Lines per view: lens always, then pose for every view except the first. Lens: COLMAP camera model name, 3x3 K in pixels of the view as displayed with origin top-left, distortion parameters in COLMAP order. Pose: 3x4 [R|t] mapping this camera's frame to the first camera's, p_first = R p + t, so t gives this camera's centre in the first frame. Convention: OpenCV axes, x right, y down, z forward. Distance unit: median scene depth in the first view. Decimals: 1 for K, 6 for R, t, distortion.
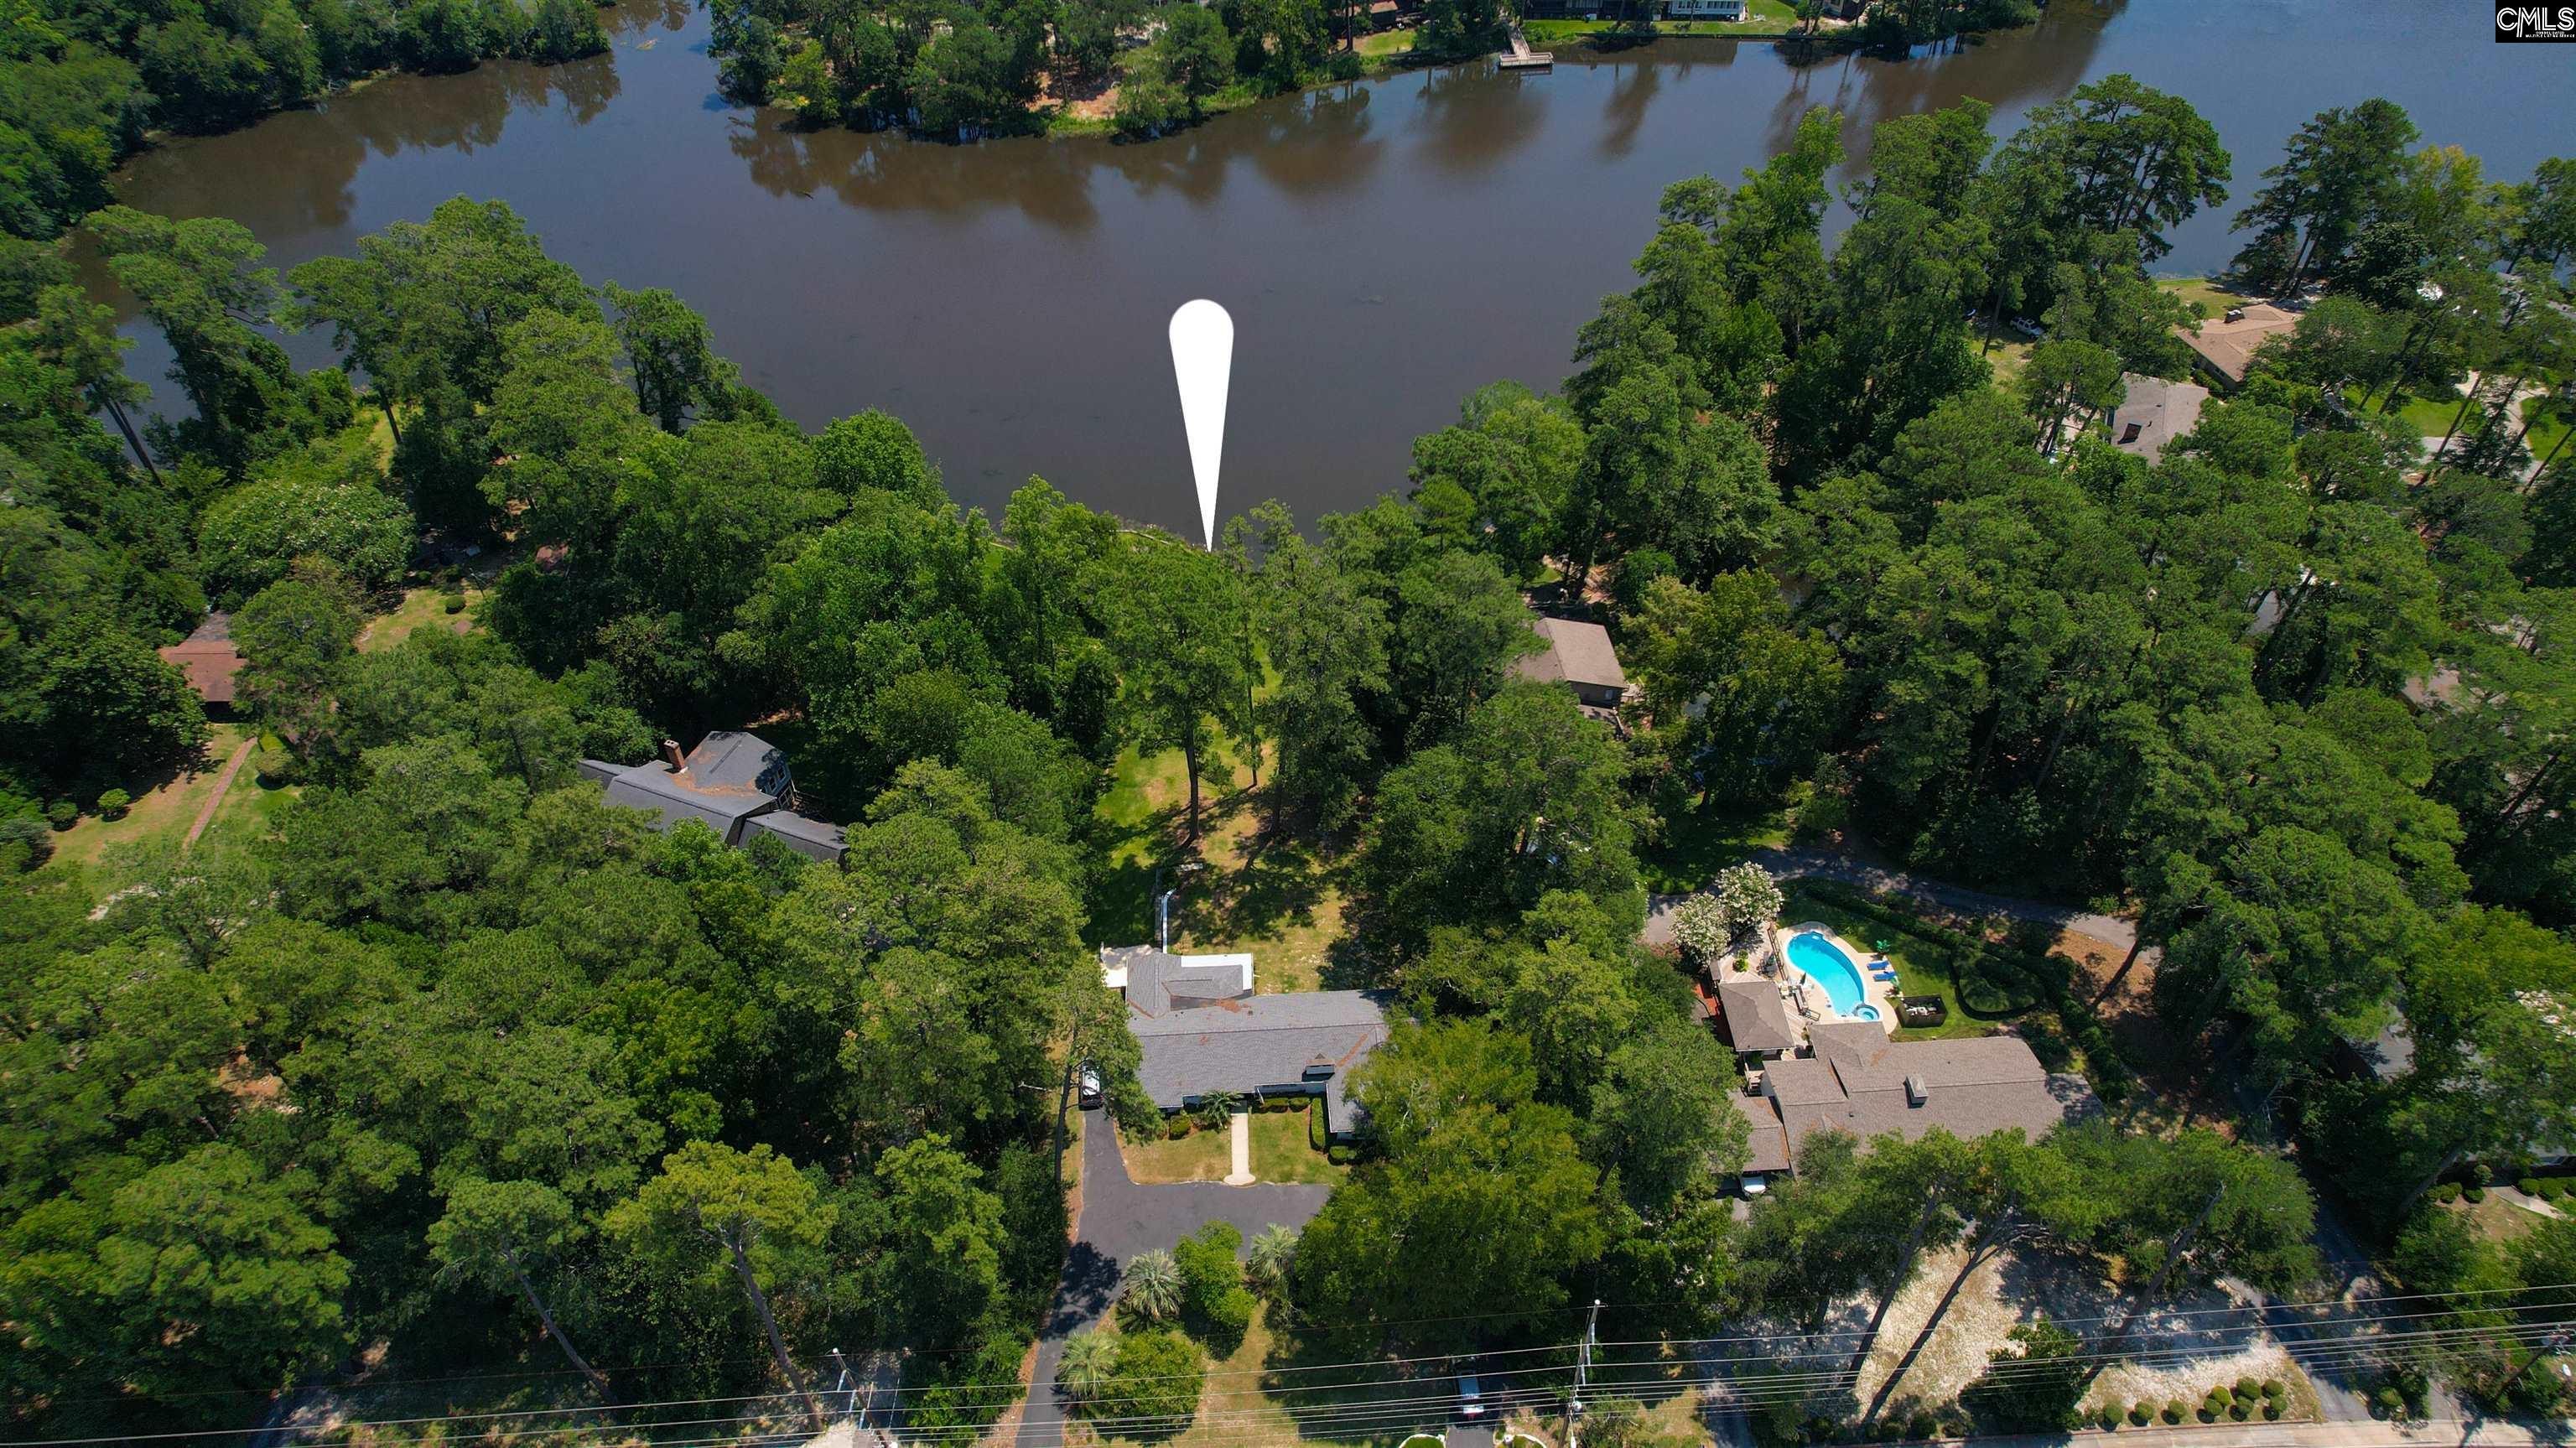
lens RADIAL K [[1647.0, 0, 1305.7], [0, 1647.0, 709.3], [0, 0, 1]] dist [-0.074216, 0.066502]
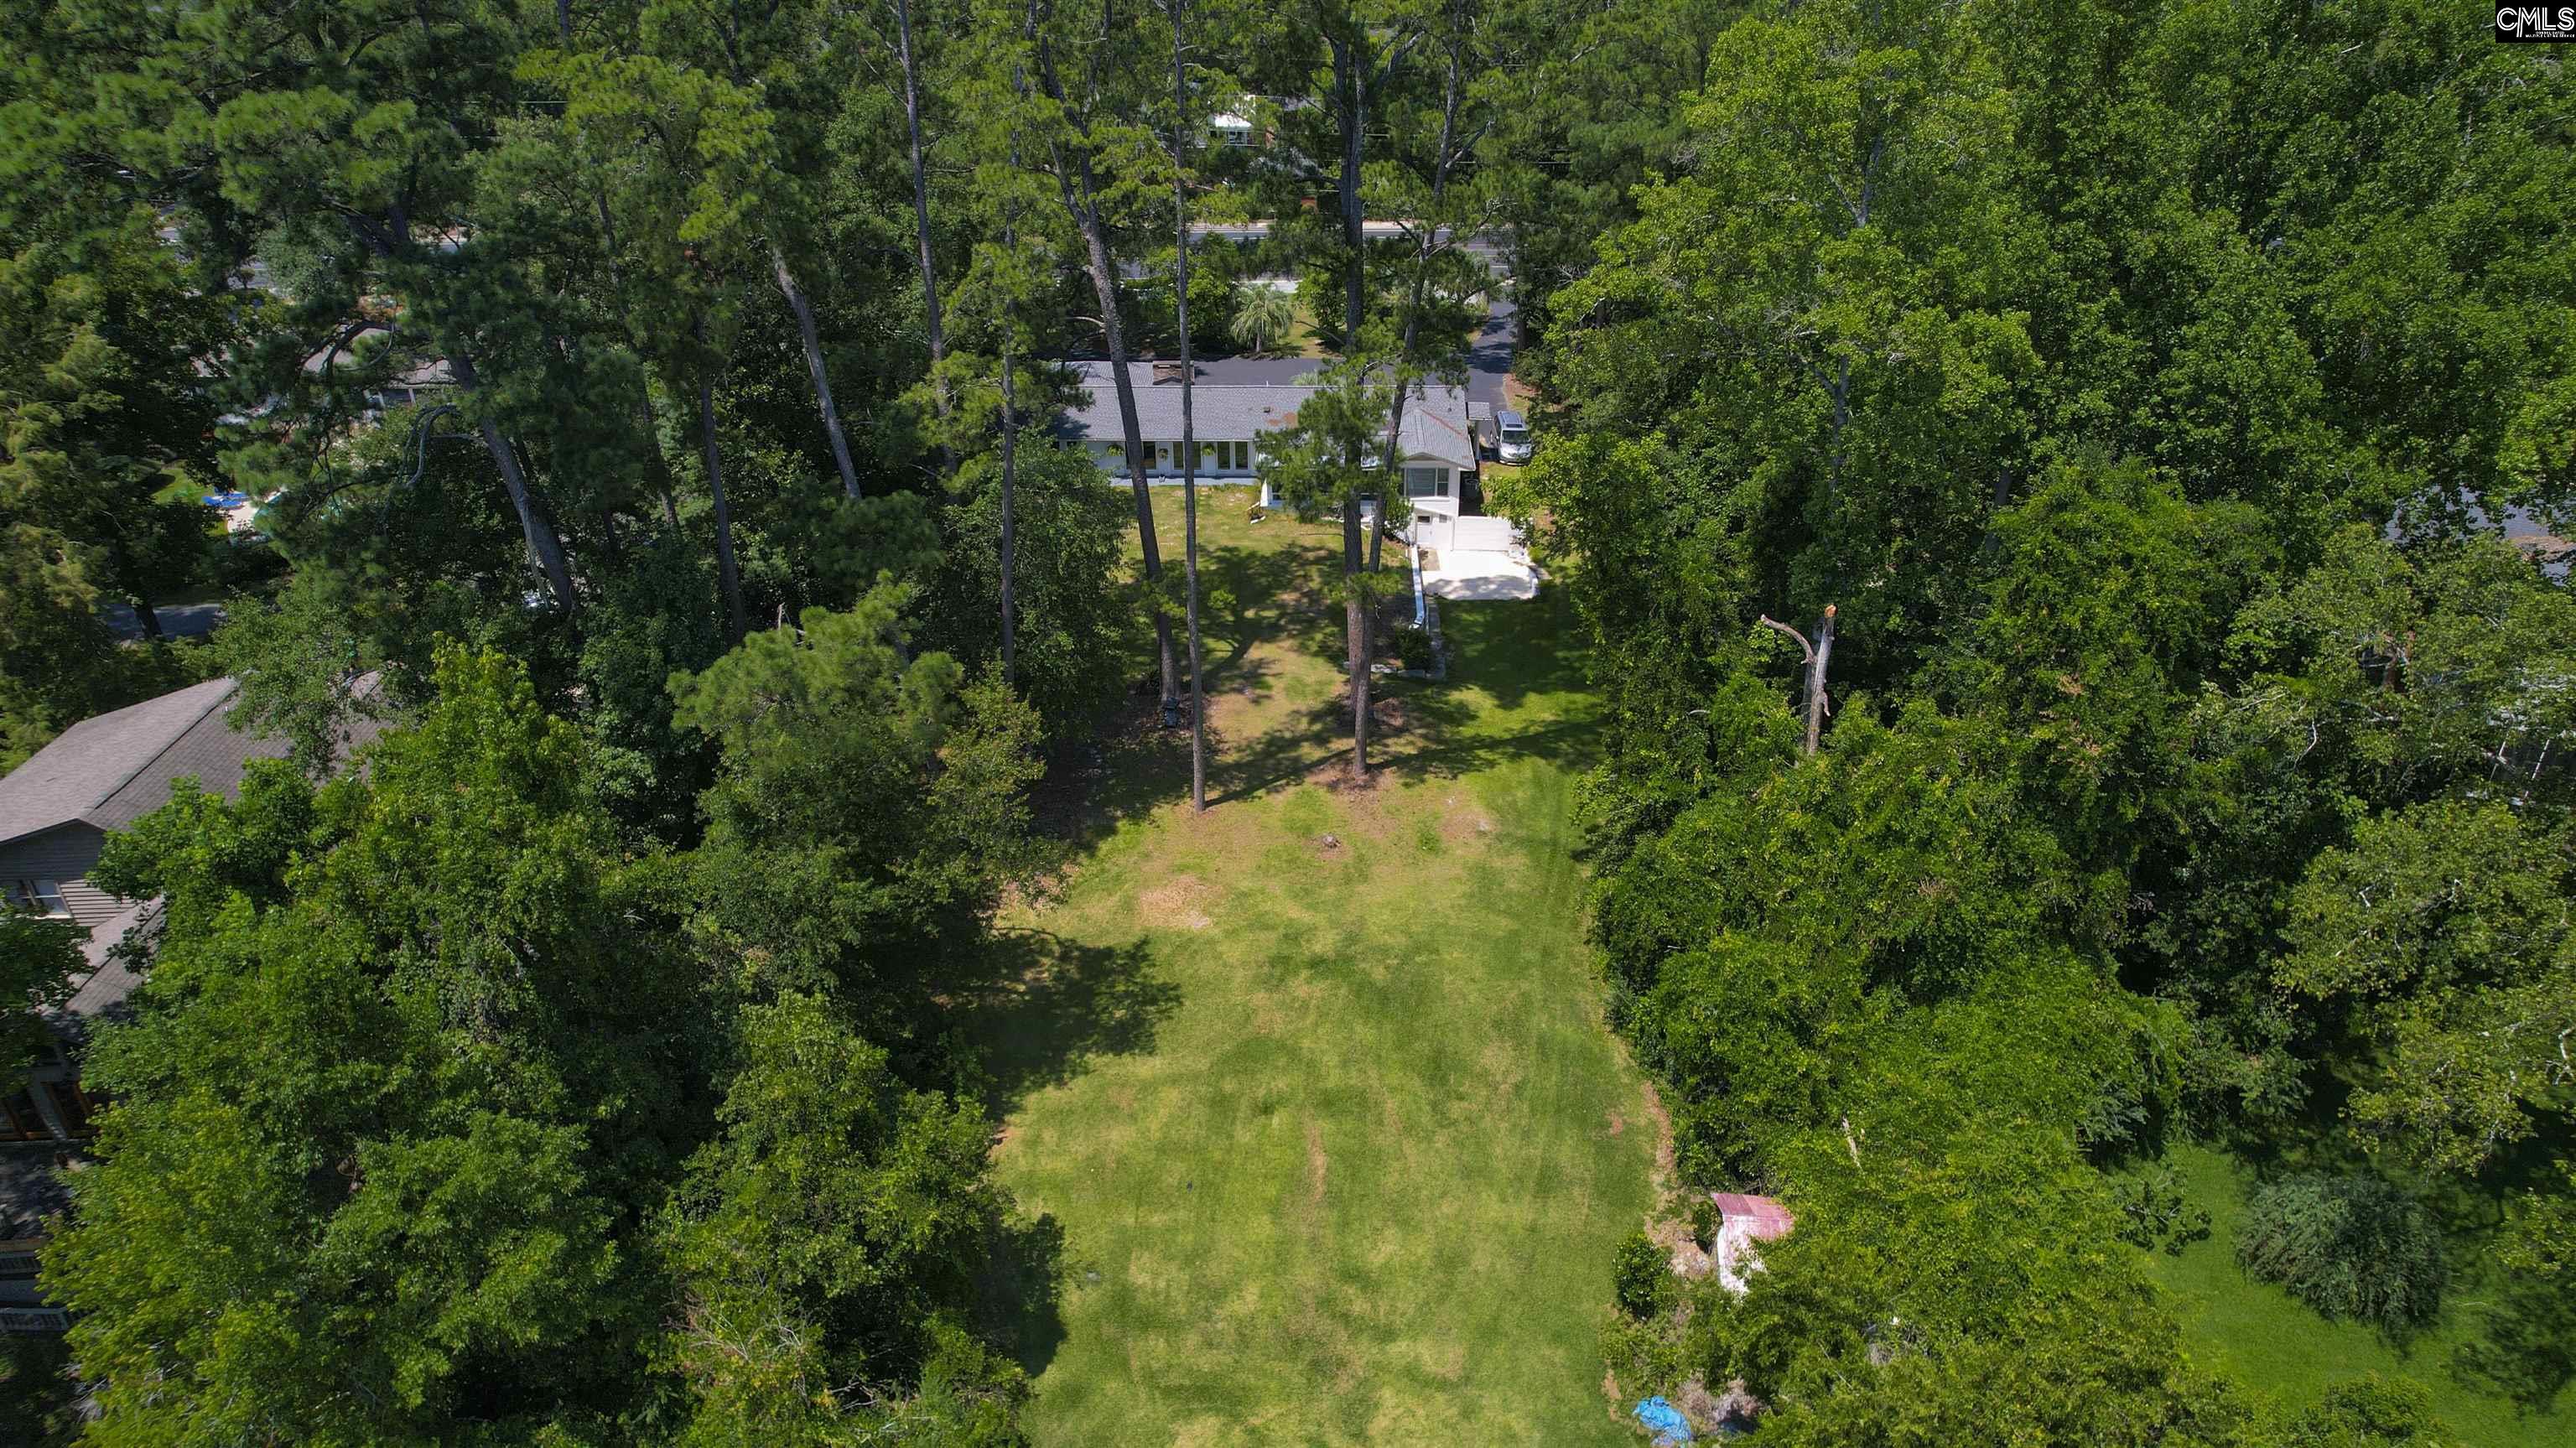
lens RADIAL K [[1647.0, 0, 1309.7], [0, 1647.0, 726.2], [0, 0, 1]] dist [-0.074216, 0.066502]
pose [[-0.997064, -0.022337, 0.073239, -0.093578], [0.062770, 0.309320, 0.948884, -0.356184], [-0.043849, 0.950696, -0.307010, 1.240917]]
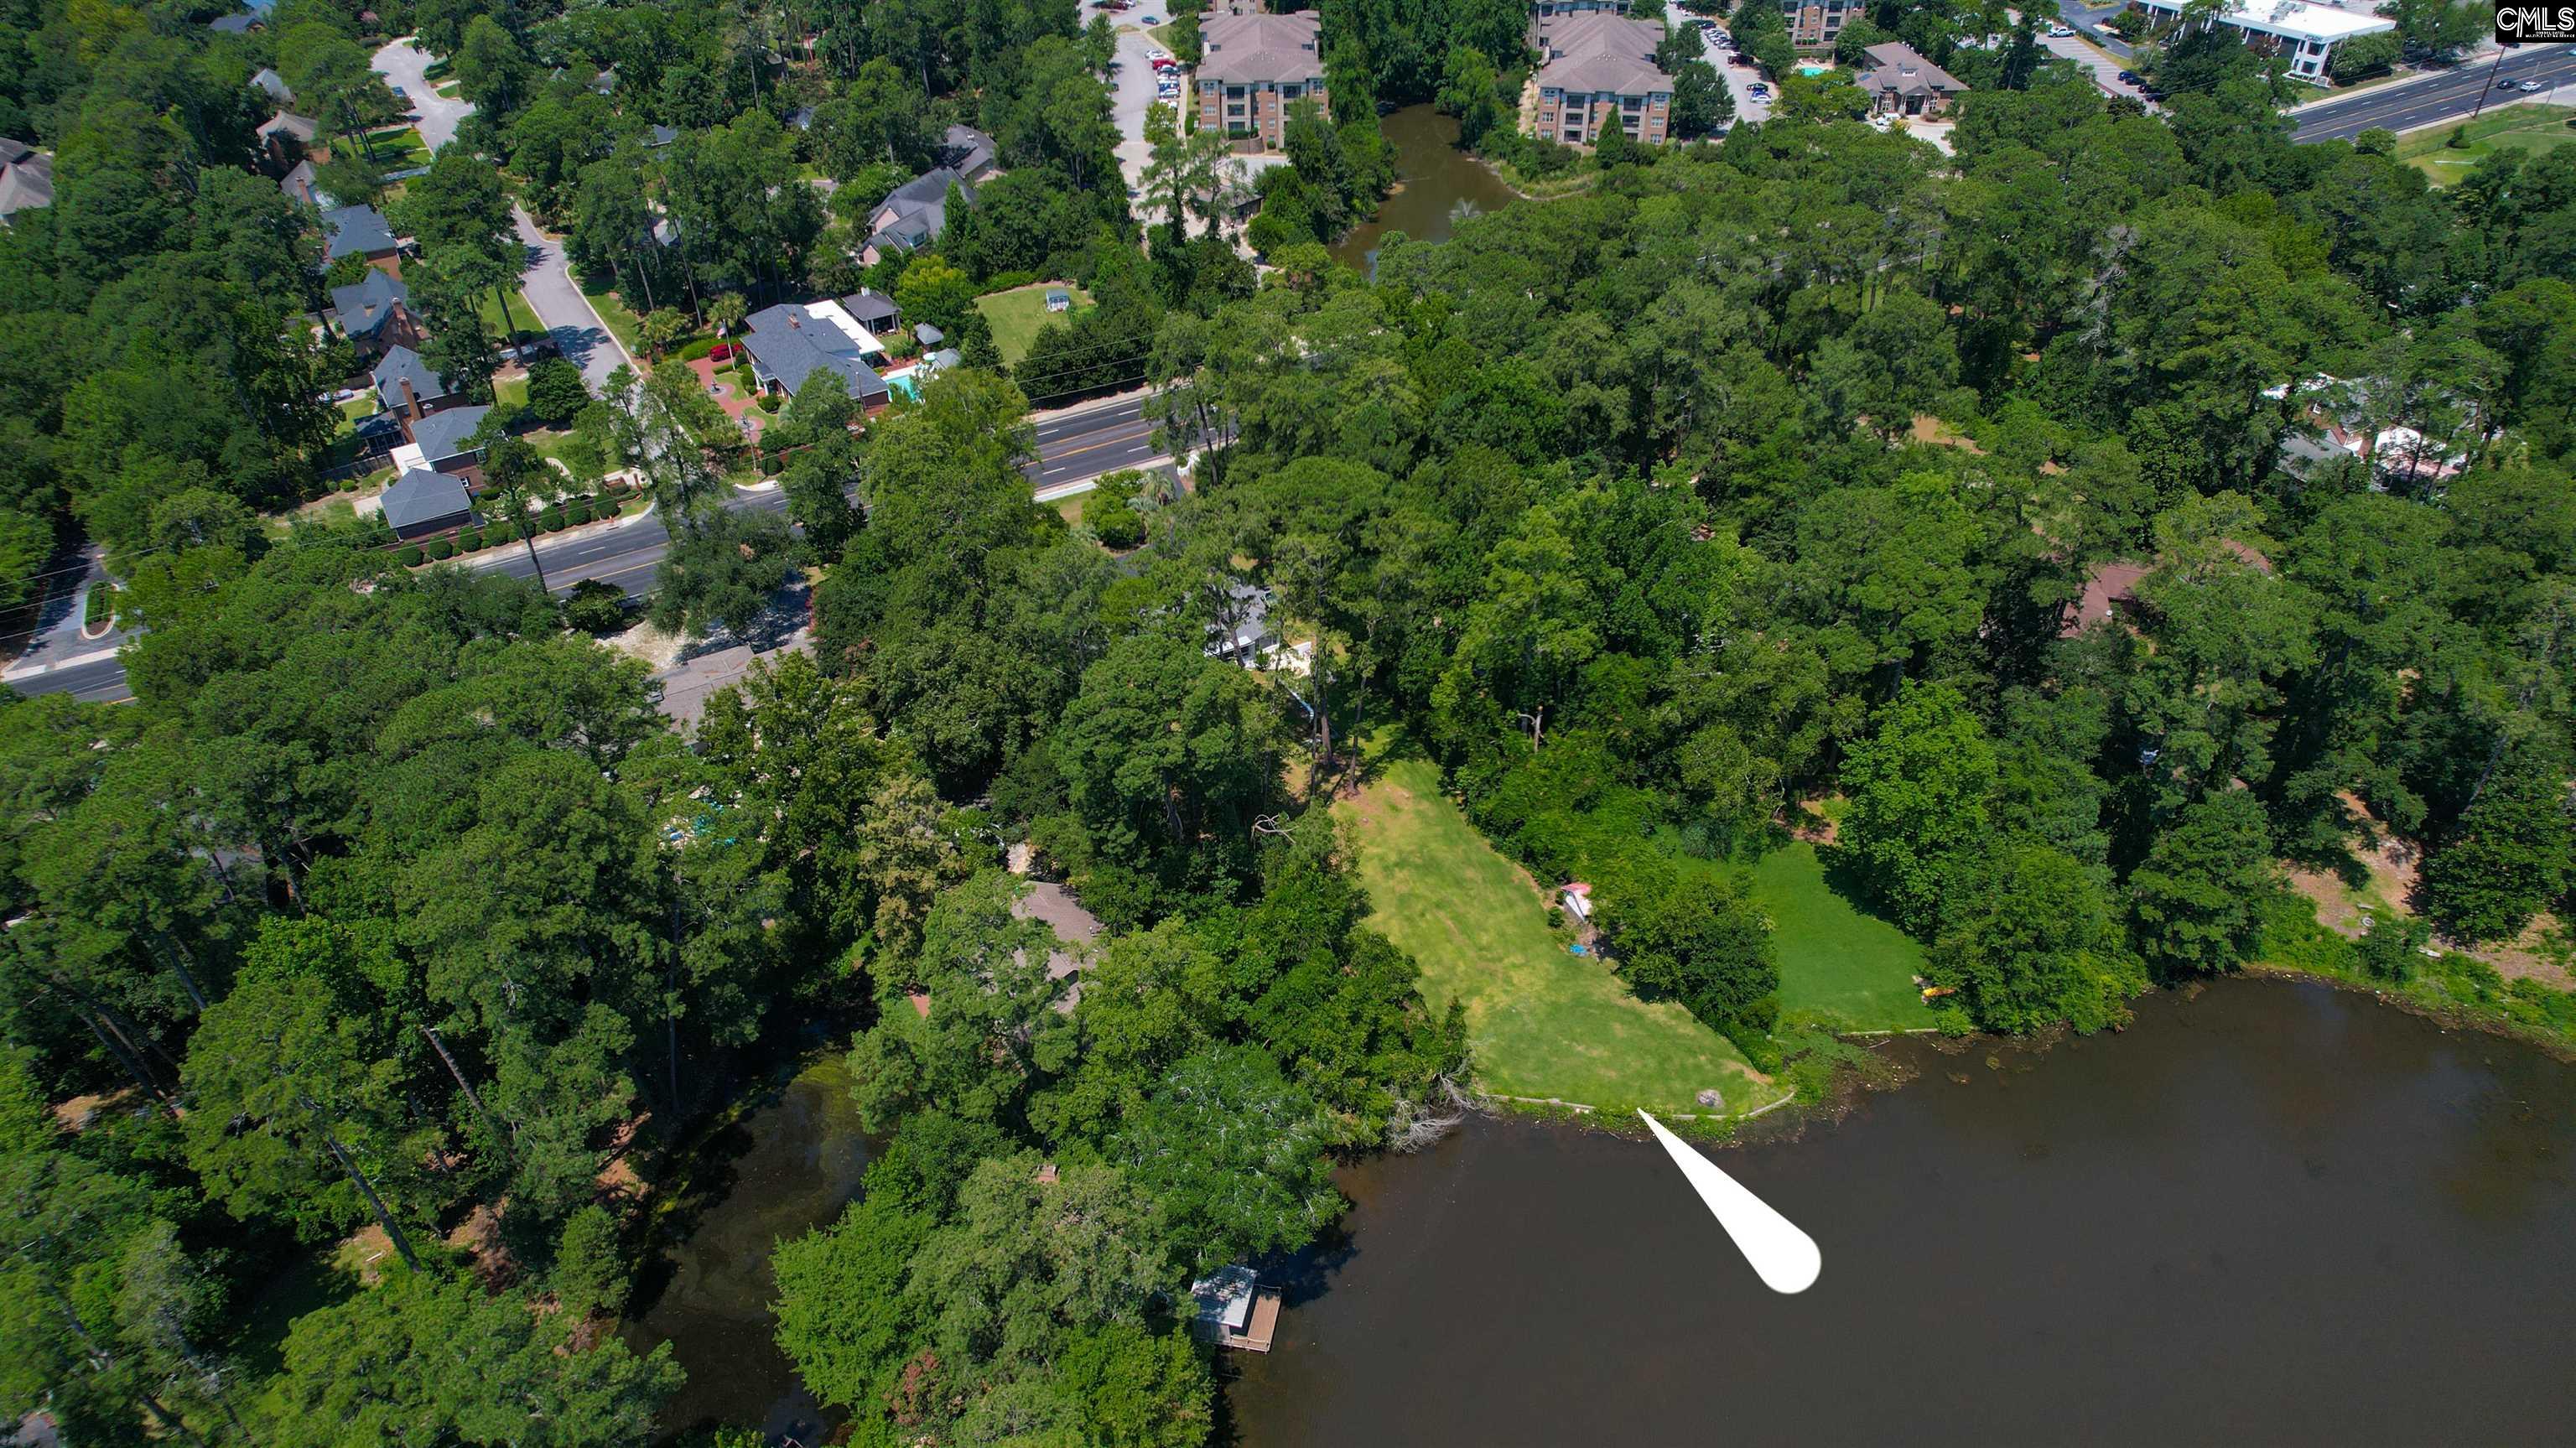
lens RADIAL K [[1647.0, 0, 1300.8], [0, 1647.0, 718.3], [0, 0, 1]] dist [-0.074216, 0.066502]
pose [[-0.889795, 0.282043, -0.358771, 0.345316], [-0.303493, 0.221405, 0.926753, -0.978620], [0.340818, 0.933505, -0.111407, 1.185928]]
